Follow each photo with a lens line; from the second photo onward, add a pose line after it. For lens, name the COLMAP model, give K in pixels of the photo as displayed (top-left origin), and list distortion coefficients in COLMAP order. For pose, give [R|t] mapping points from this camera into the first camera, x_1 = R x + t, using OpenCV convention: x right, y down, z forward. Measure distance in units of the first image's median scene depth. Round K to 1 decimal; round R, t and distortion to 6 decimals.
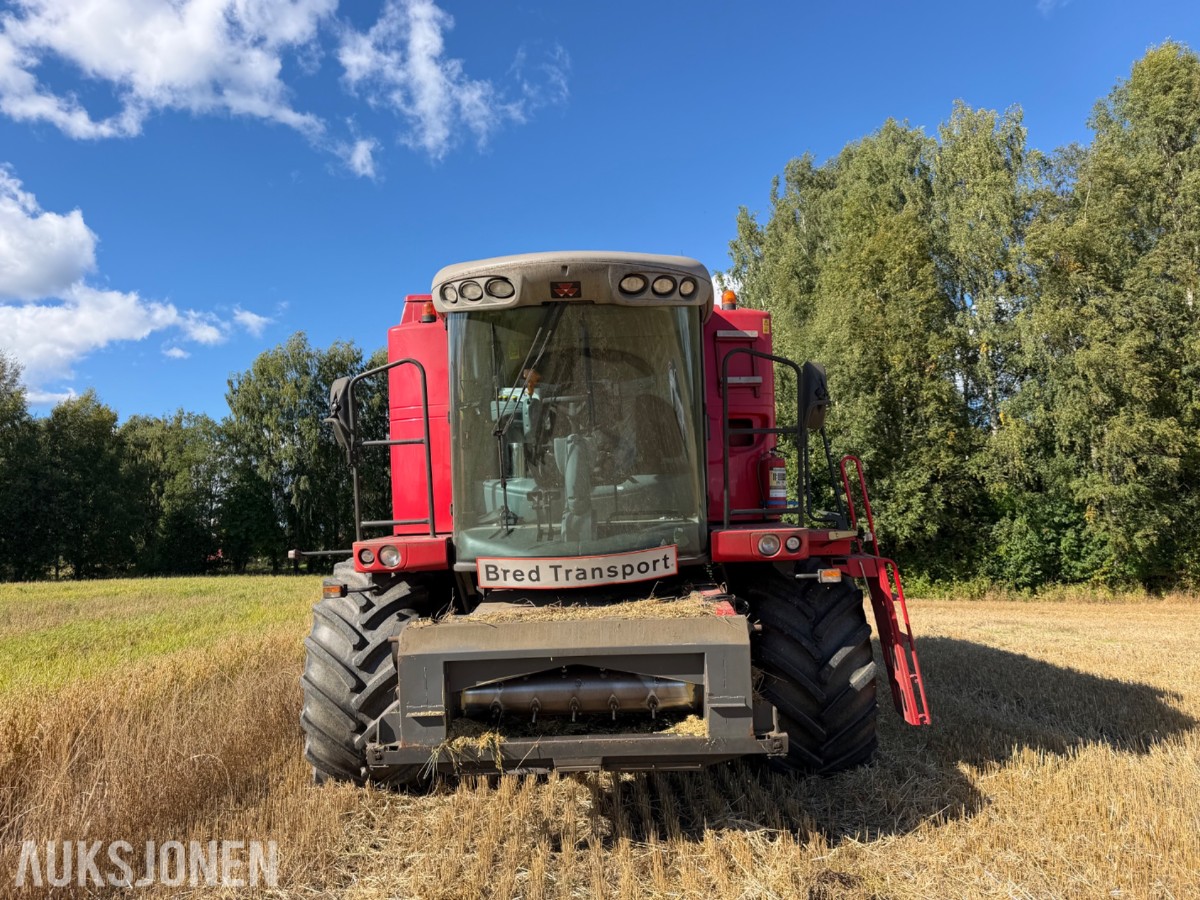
lens RADIAL K [[846.8, 0, 606.7], [0, 846.8, 441.1], [0, 0, 1]] dist [0.043384, -0.041279]
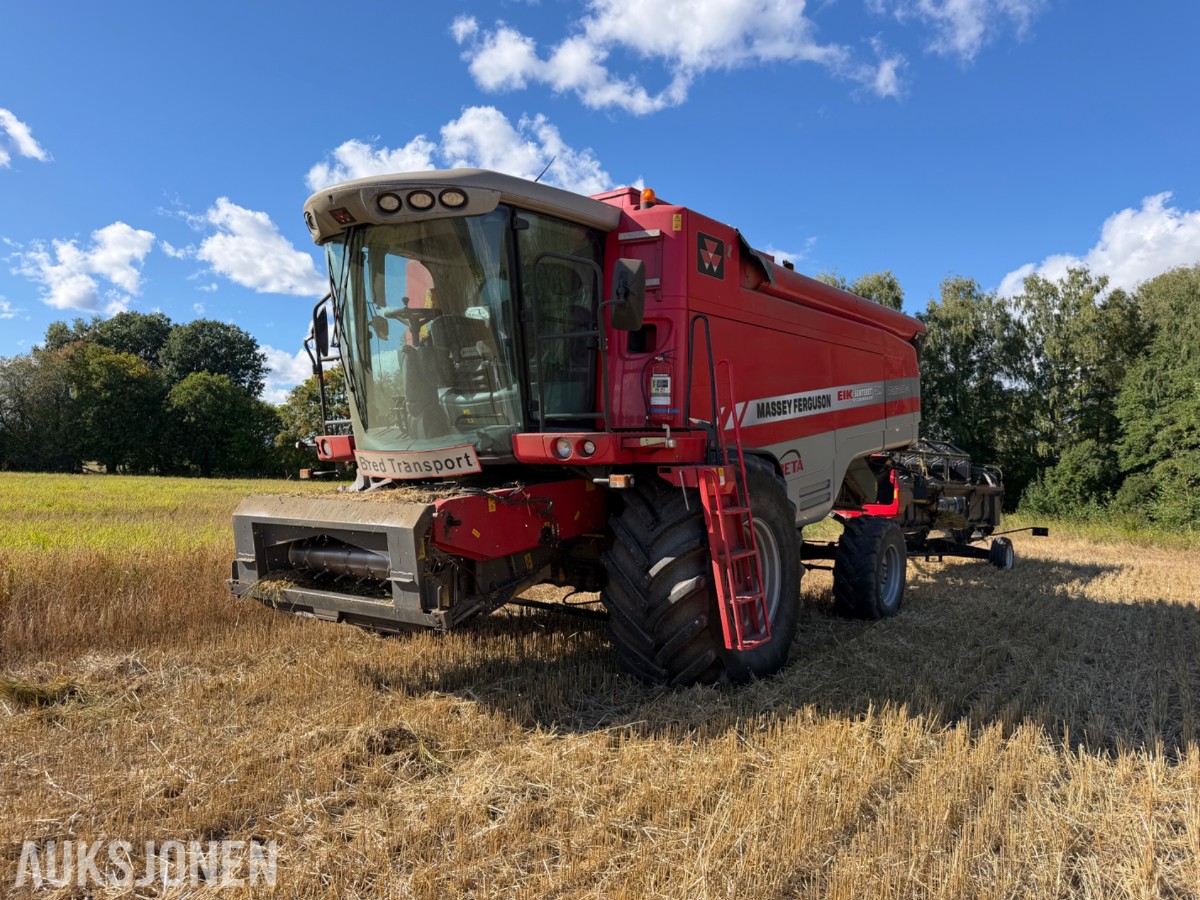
lens RADIAL K [[846.8, 0, 629.4], [0, 846.8, 449.8], [0, 0, 1]] dist [0.043384, -0.041279]
pose [[0.828409, 0.027918, -0.559428, 0.113608], [0.021983, 0.996367, 0.082276, 0.006051], [0.559692, -0.080456, 0.824786, 0.029837]]
